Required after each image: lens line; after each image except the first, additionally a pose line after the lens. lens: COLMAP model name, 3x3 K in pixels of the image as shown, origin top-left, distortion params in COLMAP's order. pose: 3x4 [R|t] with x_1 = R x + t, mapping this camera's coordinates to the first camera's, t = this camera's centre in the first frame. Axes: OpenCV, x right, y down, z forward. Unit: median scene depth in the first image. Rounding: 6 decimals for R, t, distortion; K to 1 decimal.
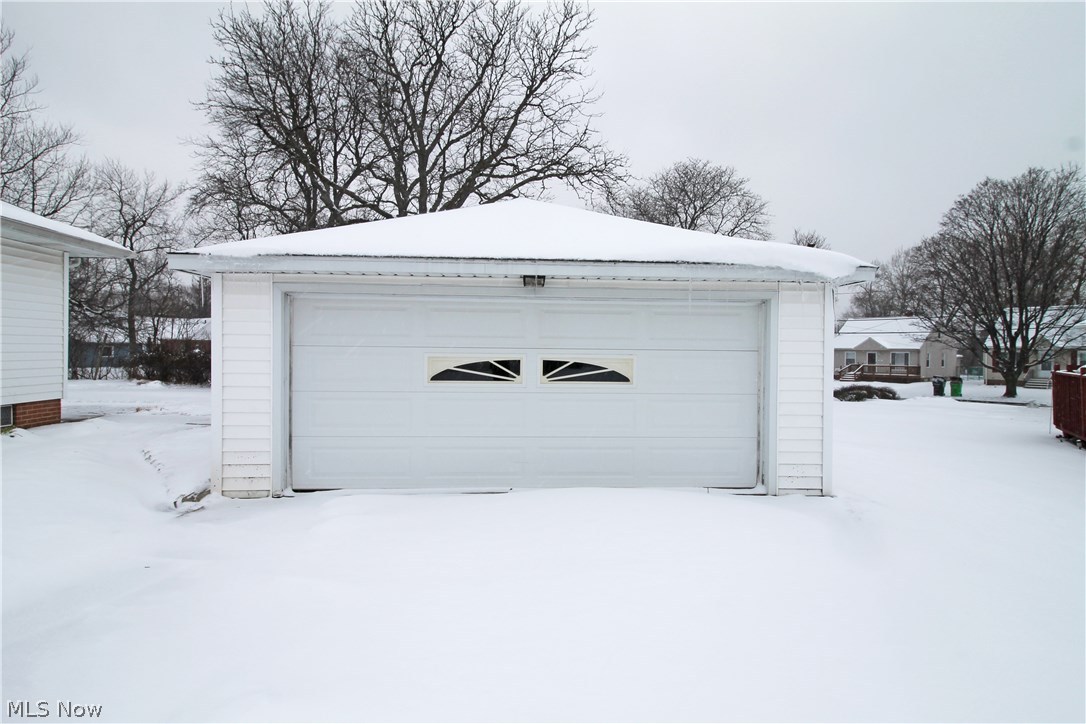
lens RADIAL K [[615.9, 0, 542.9], [0, 615.9, 359.6], [0, 0, 1]] dist [-0.001018, -0.000196]
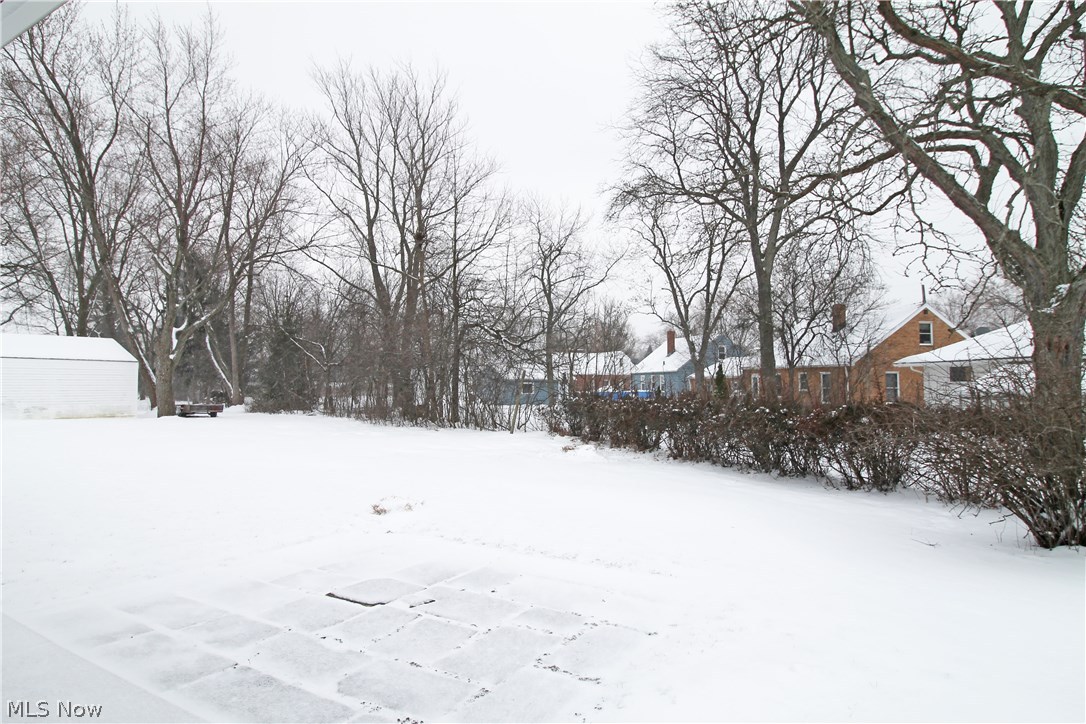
lens RADIAL K [[615.9, 0, 542.3], [0, 615.9, 361.9], [0, 0, 1]] dist [-0.001018, -0.000196]
pose [[0.827573, -0.030734, -0.560516, -0.165493], [0.004334, 0.998820, -0.048368, -0.009884], [0.561341, 0.037599, 0.826730, 0.239925]]
